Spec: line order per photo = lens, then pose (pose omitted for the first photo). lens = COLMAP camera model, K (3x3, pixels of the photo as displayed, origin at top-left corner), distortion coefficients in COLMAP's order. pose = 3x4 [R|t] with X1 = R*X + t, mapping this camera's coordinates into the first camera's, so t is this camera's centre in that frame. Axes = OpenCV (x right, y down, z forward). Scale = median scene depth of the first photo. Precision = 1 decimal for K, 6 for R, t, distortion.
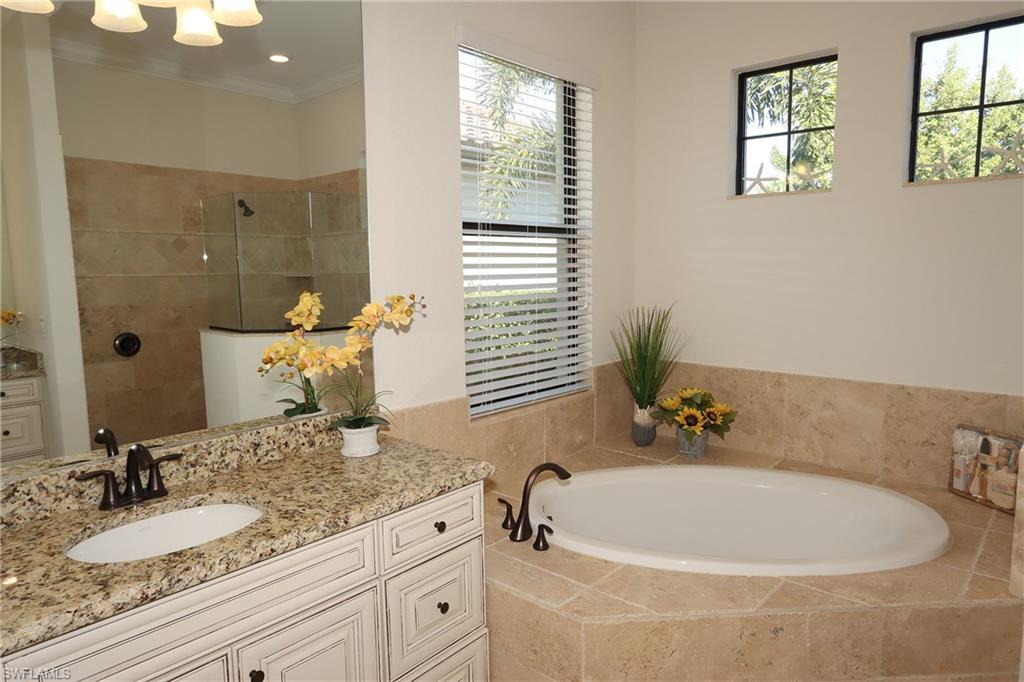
lens RADIAL K [[641.6, 0, 506.8], [0, 641.6, 335.9], [0, 0, 1]] dist [-0.007423, 0.003417]
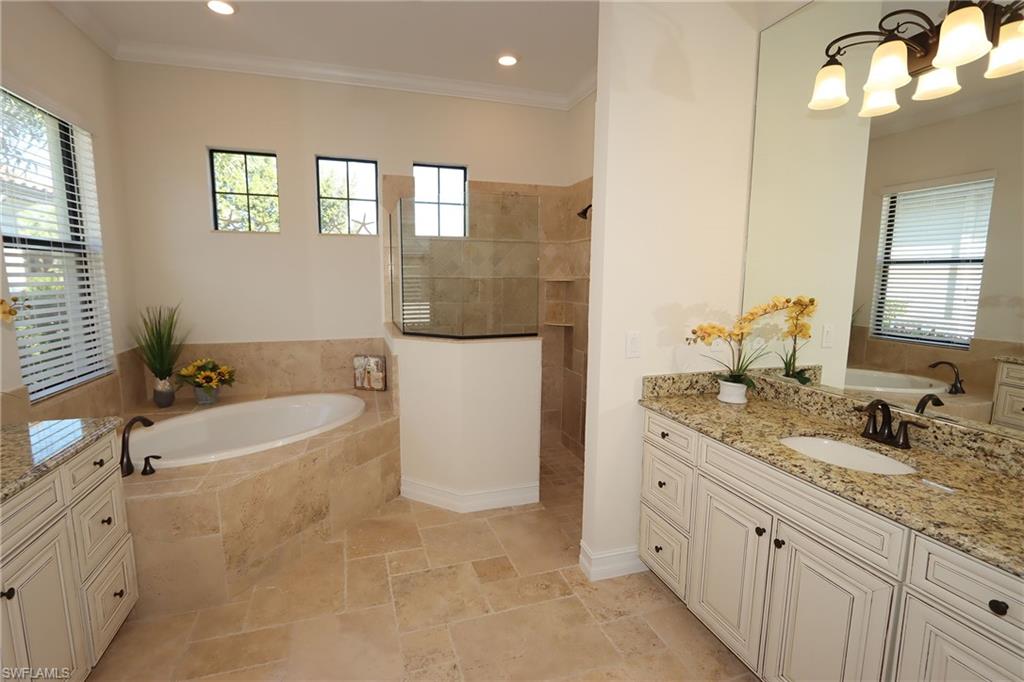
lens RADIAL K [[465.9, 0, 503.7], [0, 465.9, 338.8], [0, 0, 1]] dist [-0.016448, 0.000569]
pose [[0.513489, -0.104124, 0.851755, -0.287620], [0.083214, 0.993975, 0.071343, 0.019115], [-0.854052, 0.034244, 0.519060, -0.163873]]
